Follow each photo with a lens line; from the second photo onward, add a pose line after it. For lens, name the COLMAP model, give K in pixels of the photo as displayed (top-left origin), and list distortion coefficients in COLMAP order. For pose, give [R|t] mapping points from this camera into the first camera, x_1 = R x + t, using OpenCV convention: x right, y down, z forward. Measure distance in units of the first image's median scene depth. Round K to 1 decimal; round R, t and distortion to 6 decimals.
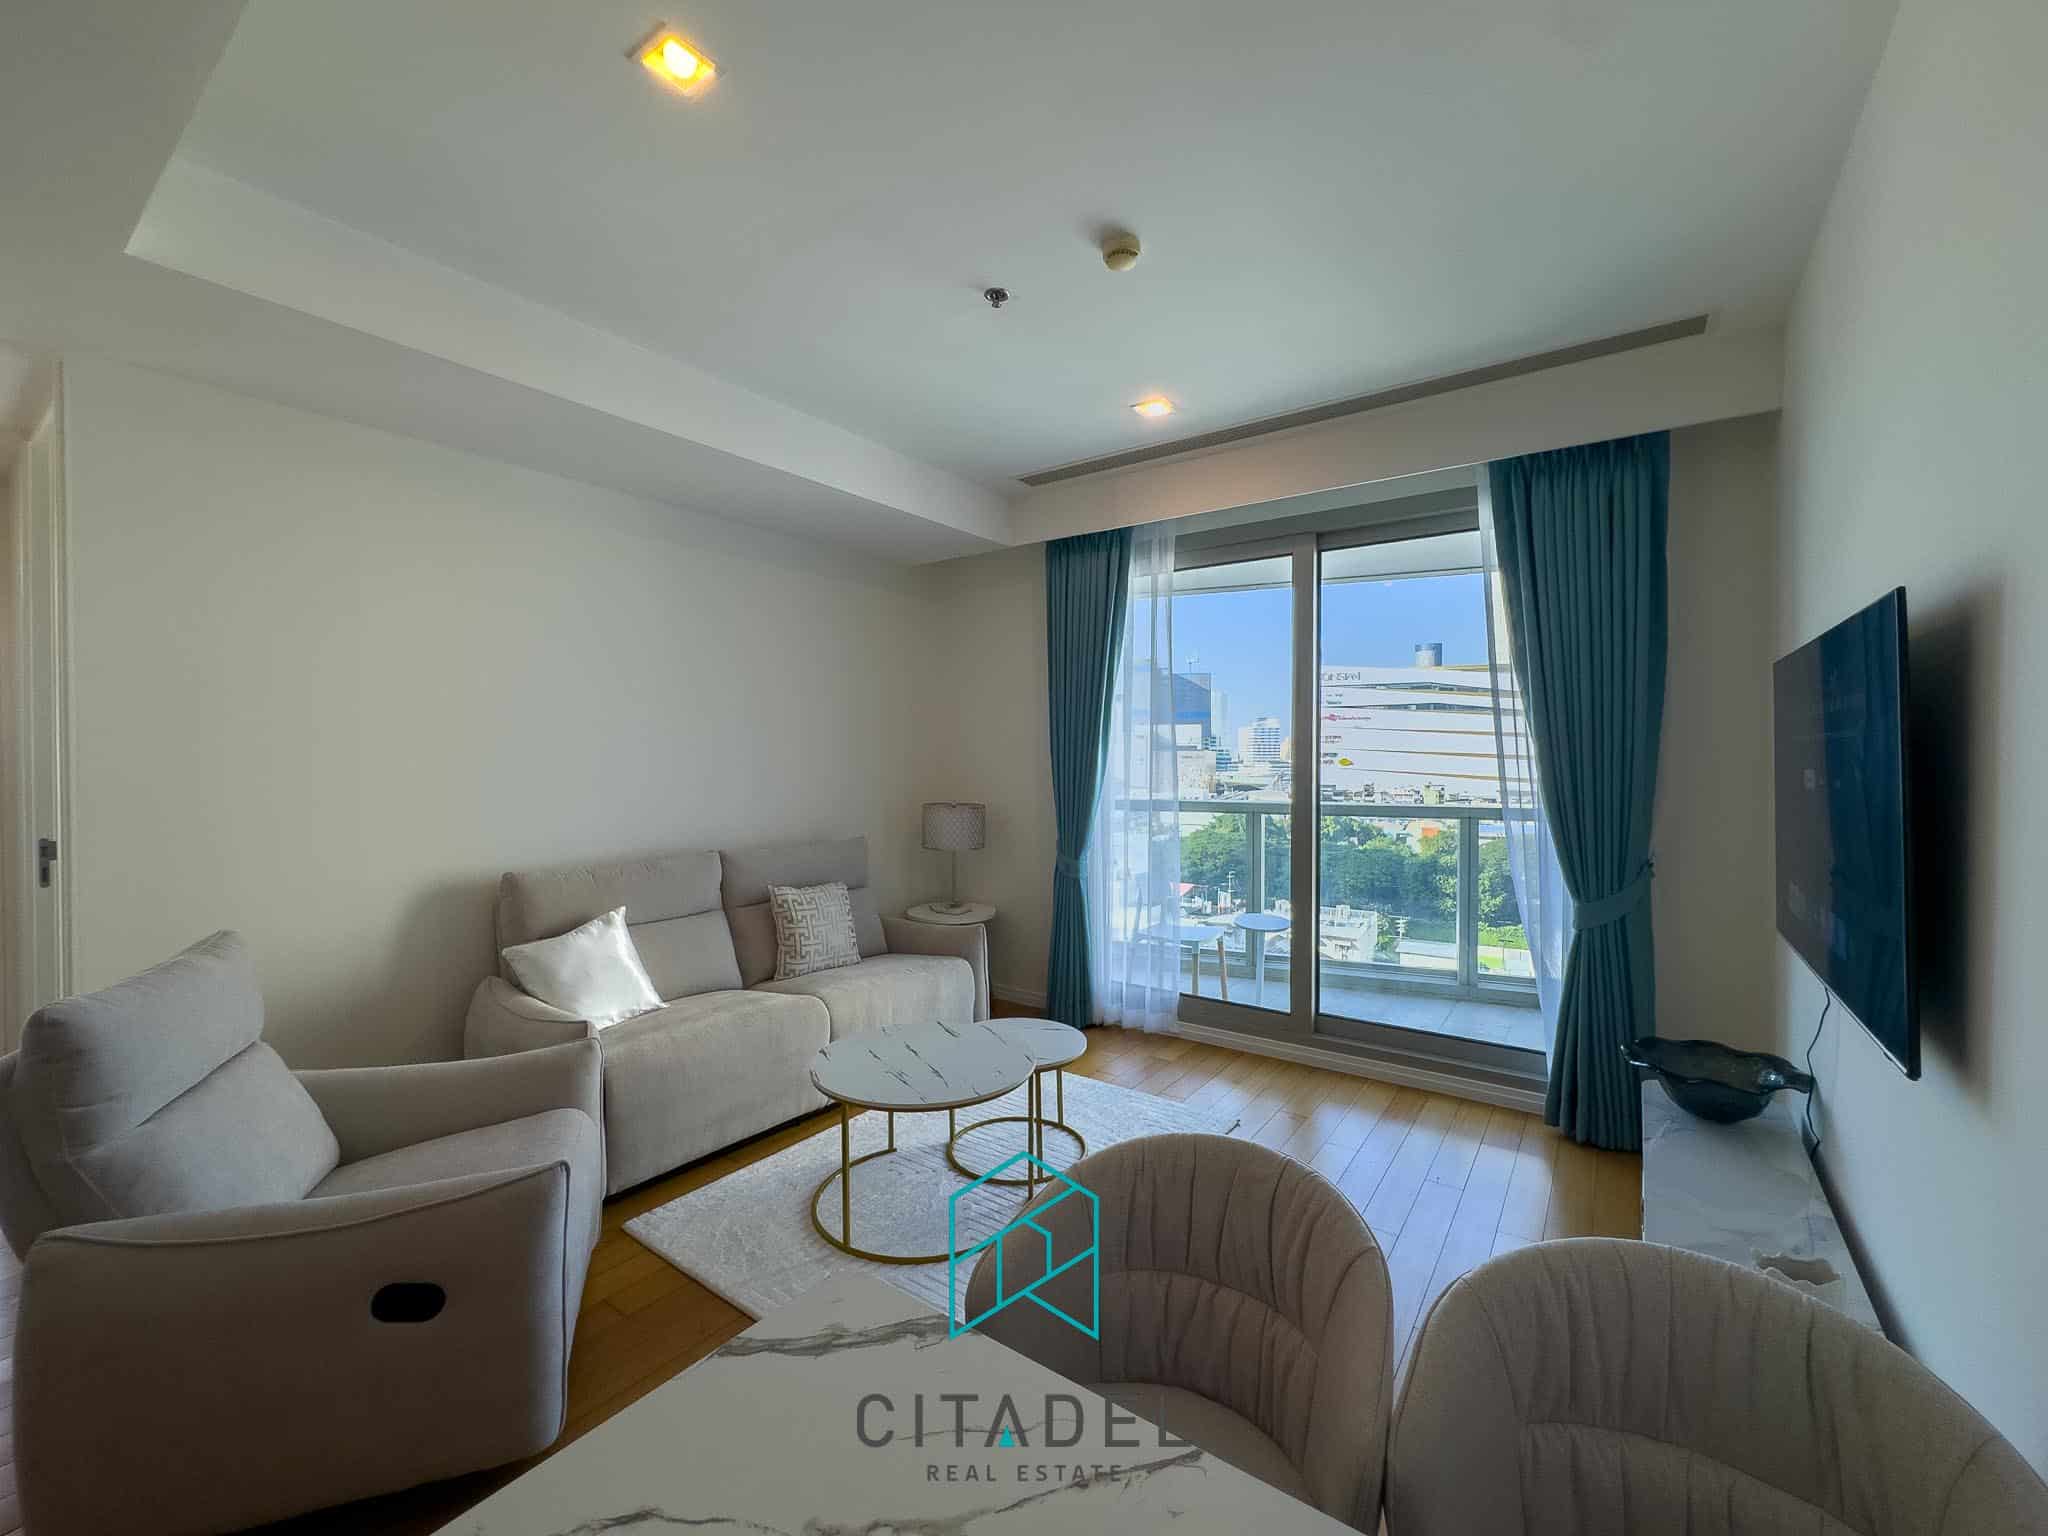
lens RADIAL K [[834.6, 0, 1024.0], [0, 834.6, 768.0], [0, 0, 1]] dist [0.001195, 0.000215]
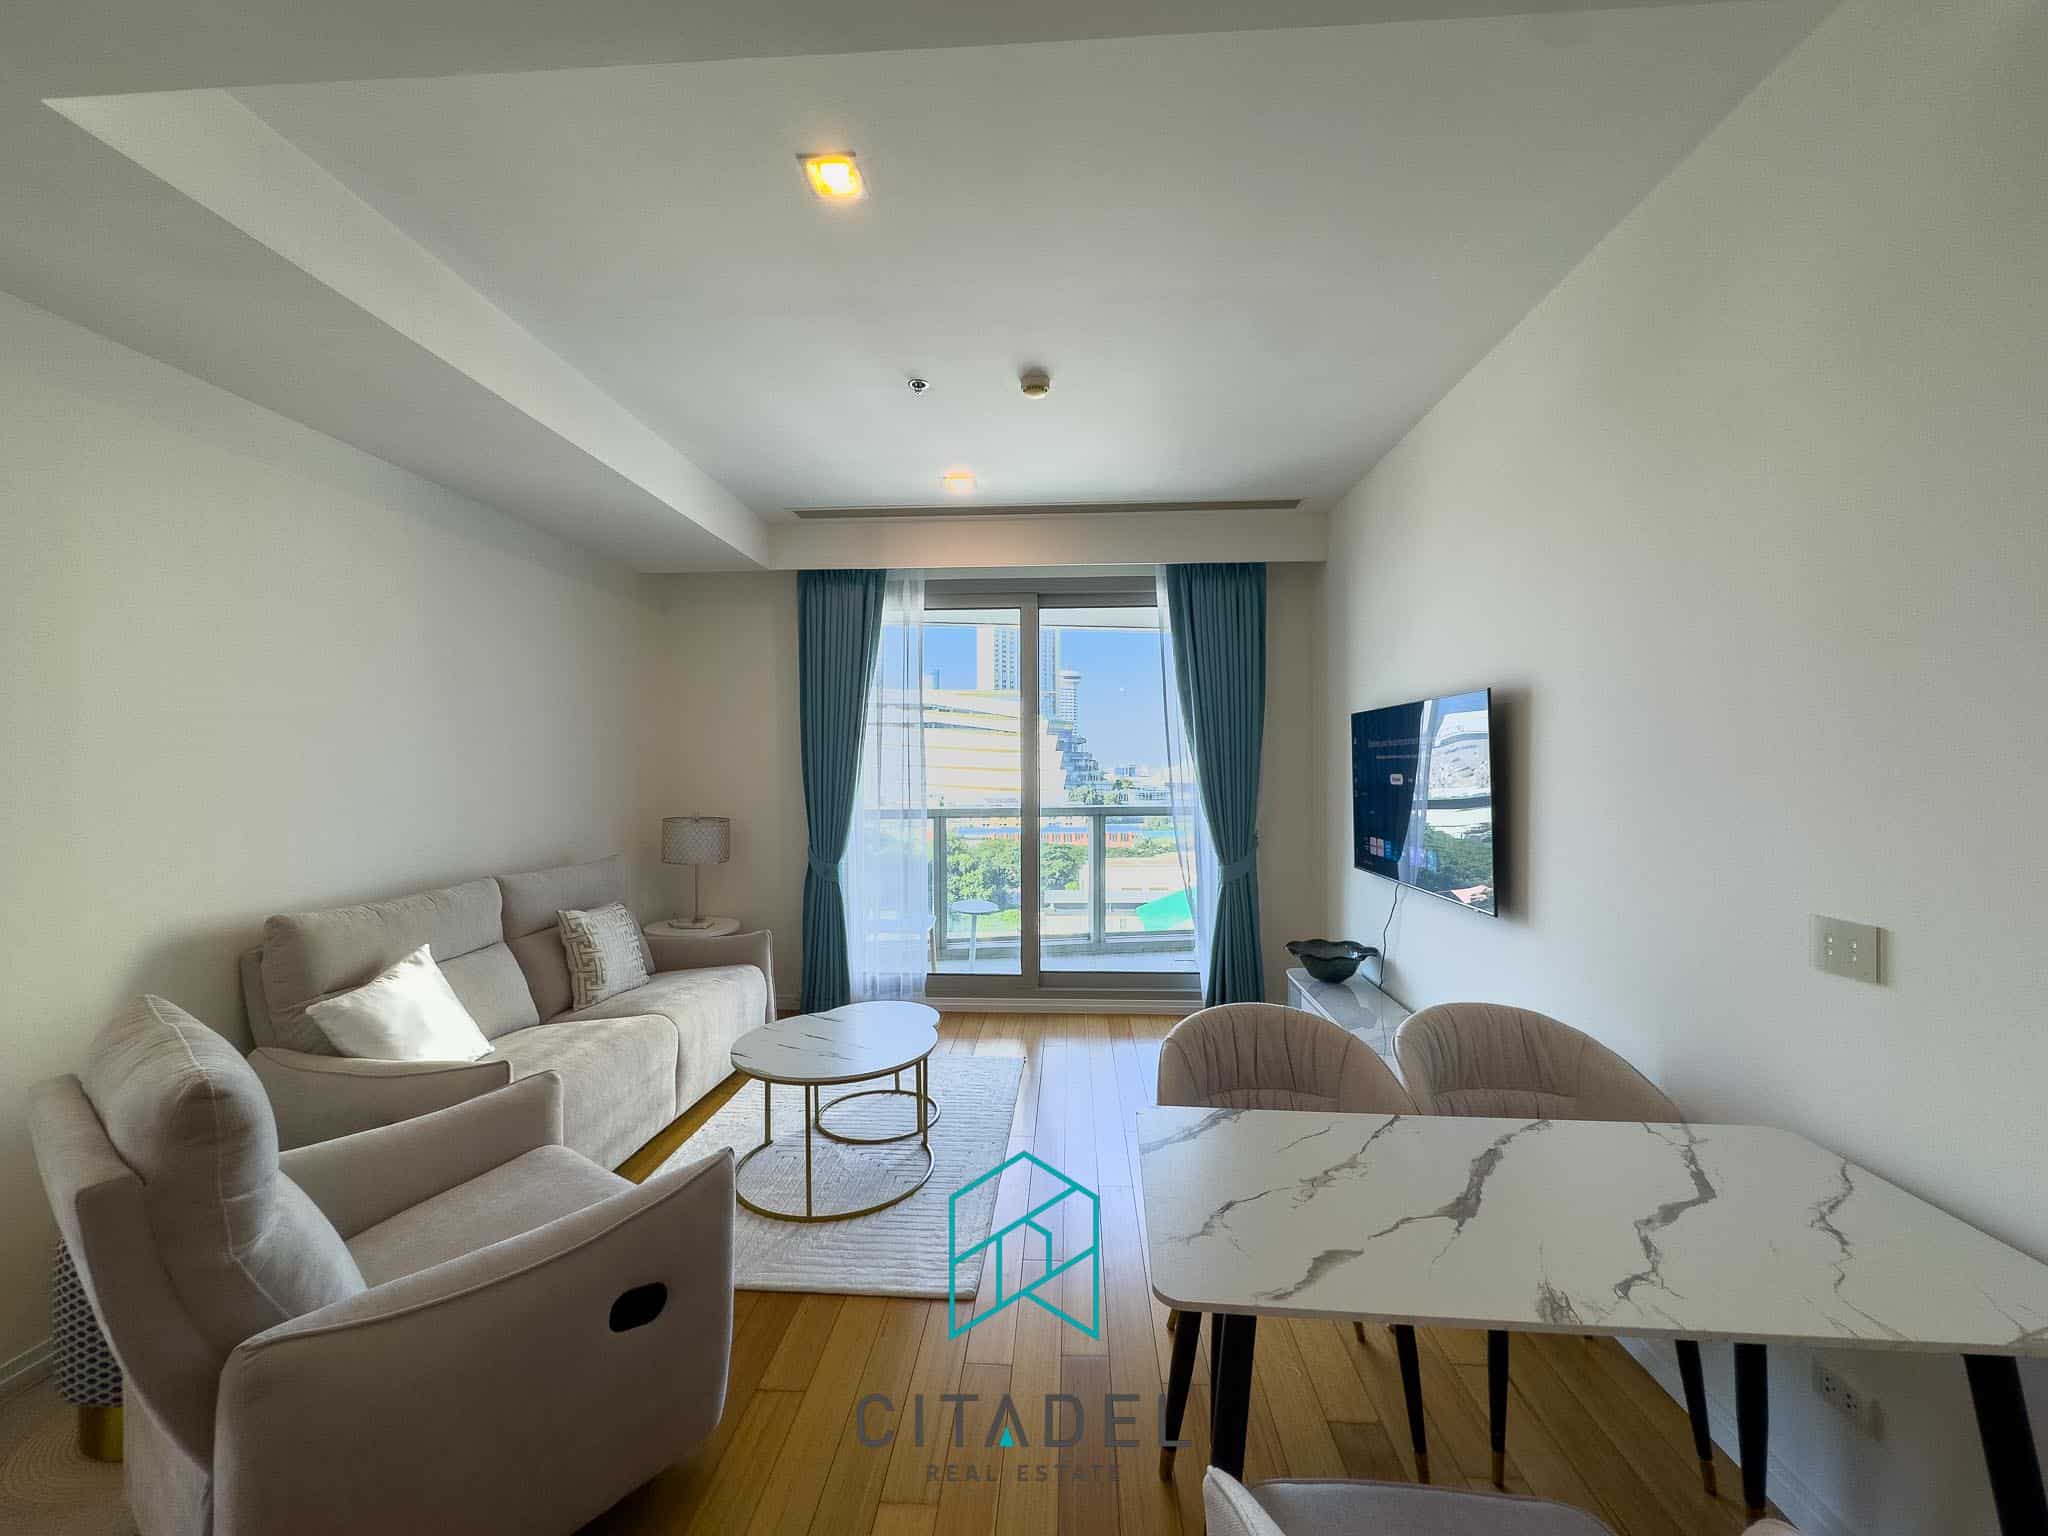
lens RADIAL K [[818.5, 0, 1024.0], [0, 818.5, 768.0], [0, 0, 1]] dist [-0.002430, -0.000105]
pose [[0.843501, -0.001903, 0.537124, -0.368208], [0.010536, 0.999860, -0.013002, 0.000921], [-0.537024, 0.016627, 0.843403, -0.042955]]
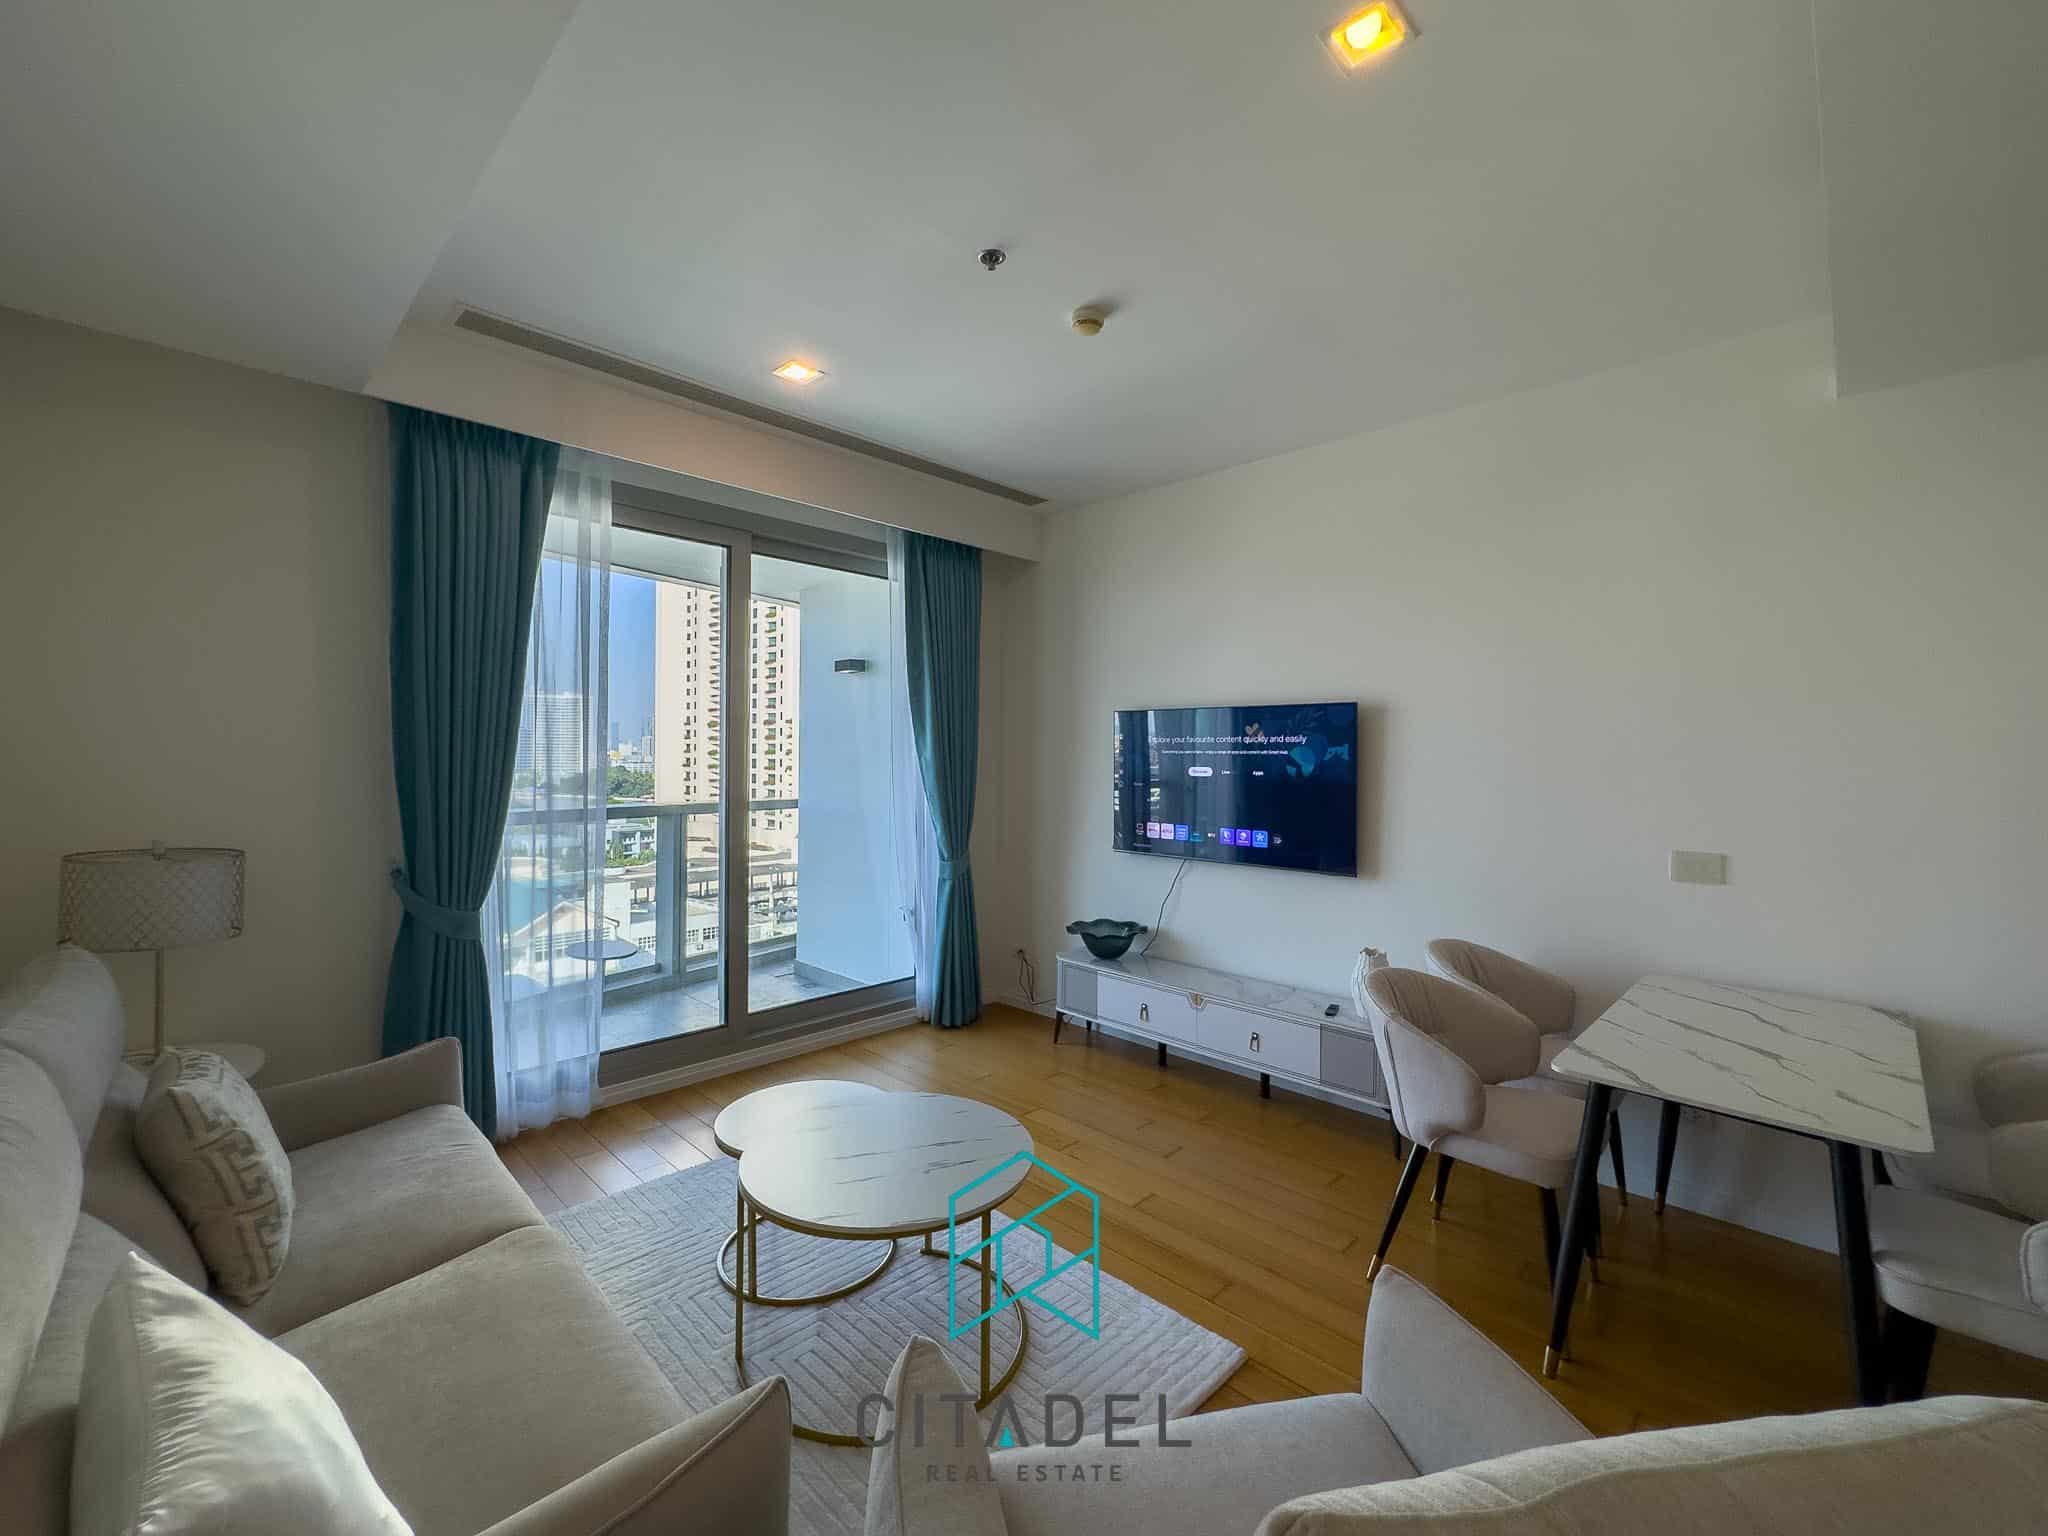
lens RADIAL K [[853.7, 0, 1024.0], [0, 853.7, 768.0], [0, 0, 1]] dist [0.001223, -0.000021]
pose [[0.152861, -0.010701, 0.988190, -0.656605], [0.004755, 0.999938, 0.010093, -0.010490], [-0.988236, 0.003157, 0.152902, 0.563044]]
